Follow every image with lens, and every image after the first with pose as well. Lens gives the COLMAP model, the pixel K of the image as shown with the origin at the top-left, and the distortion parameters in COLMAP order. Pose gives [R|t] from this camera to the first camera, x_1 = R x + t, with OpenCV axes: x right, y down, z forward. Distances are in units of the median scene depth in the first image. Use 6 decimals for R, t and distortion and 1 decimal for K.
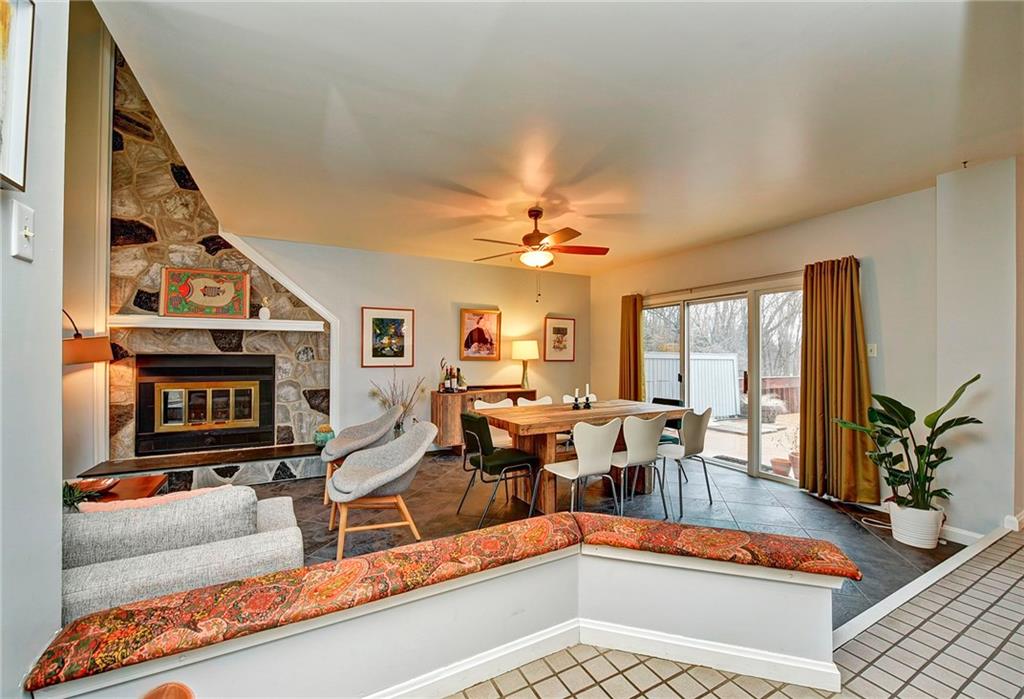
lens RADIAL K [[431.7, 0, 523.5], [0, 431.7, 362.9], [0, 0, 1]] dist [-0.002307, -0.000562]
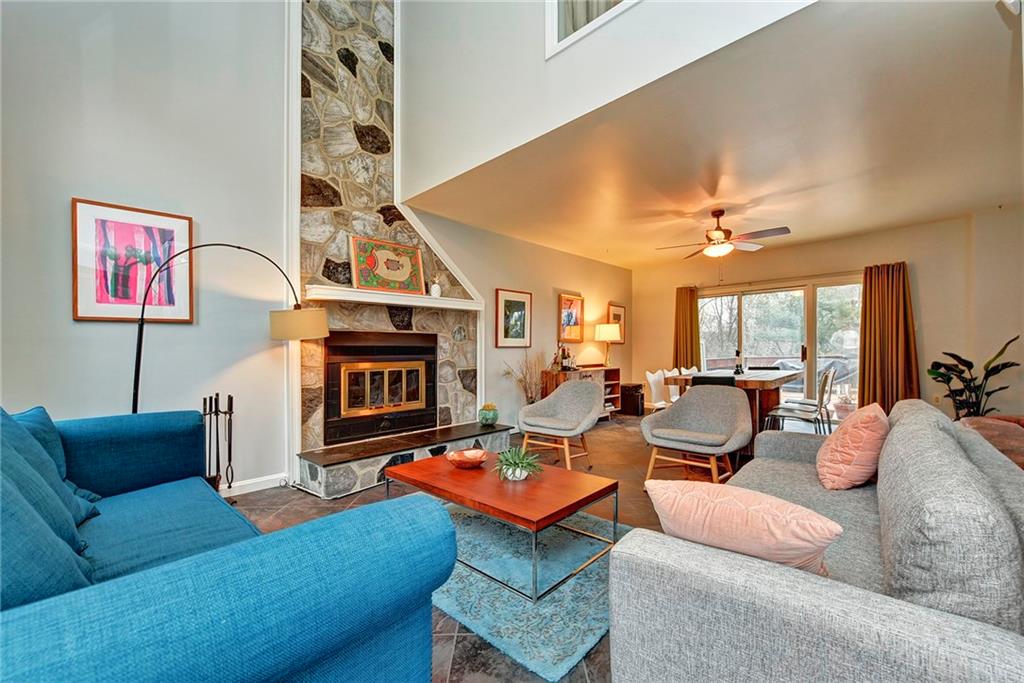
lens RADIAL K [[424.5, 0, 514.0], [0, 424.5, 362.0], [0, 0, 1]] dist [0.001572, 0.000025]
pose [[0.947609, -0.022458, 0.318642, -0.775697], [0.021144, 0.999748, 0.007582, 0.043881], [-0.318731, -0.000448, 0.947845, 0.041969]]
